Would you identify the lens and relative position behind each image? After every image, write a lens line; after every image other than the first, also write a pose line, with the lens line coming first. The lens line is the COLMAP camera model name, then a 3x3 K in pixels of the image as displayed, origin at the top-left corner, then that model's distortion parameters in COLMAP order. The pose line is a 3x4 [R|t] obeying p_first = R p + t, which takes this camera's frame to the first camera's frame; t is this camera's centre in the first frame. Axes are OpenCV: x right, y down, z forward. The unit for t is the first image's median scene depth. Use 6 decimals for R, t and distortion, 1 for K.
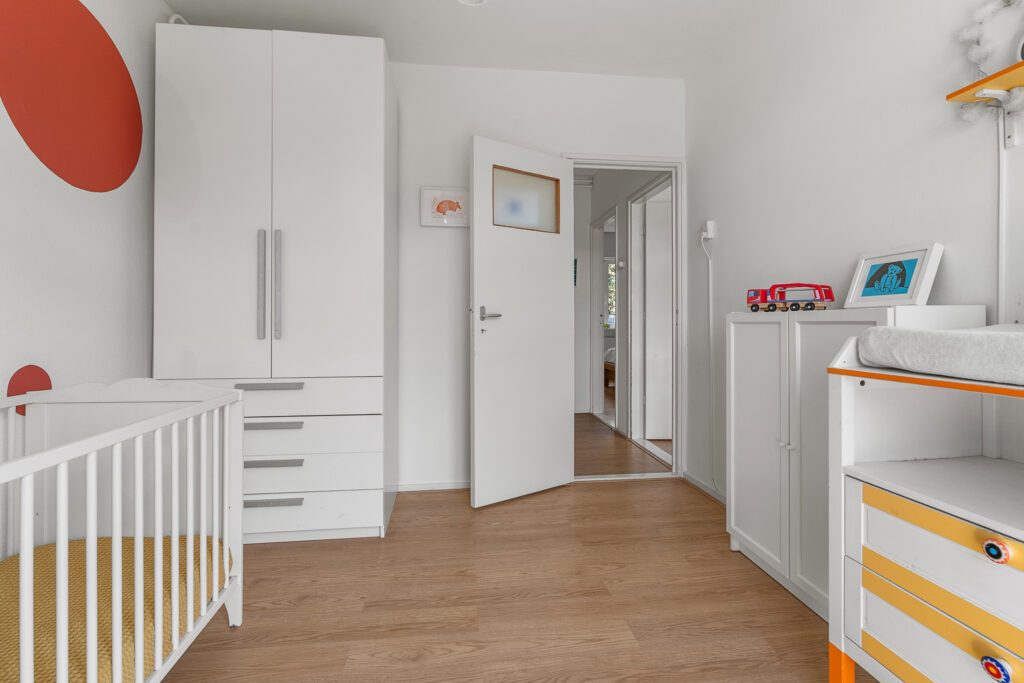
lens RADIAL K [[466.1, 0, 508.9], [0, 466.1, 331.4], [0, 0, 1]] dist [0.000264, -0.000123]
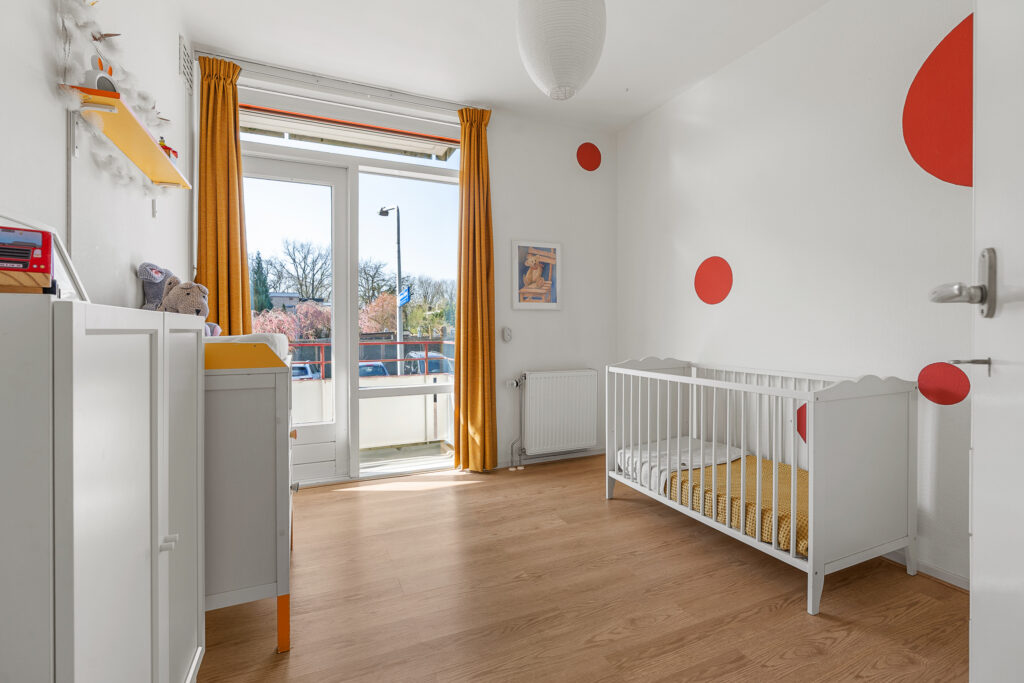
lens RADIAL K [[466.1, 0, 510.4], [0, 466.1, 333.9], [0, 0, 1]] dist [0.000264, -0.000123]
pose [[-0.956235, 0.006565, -0.292527, 0.402056], [0.000553, 0.999787, 0.020627, -0.028779], [0.292600, 0.019562, -0.956035, 1.903878]]
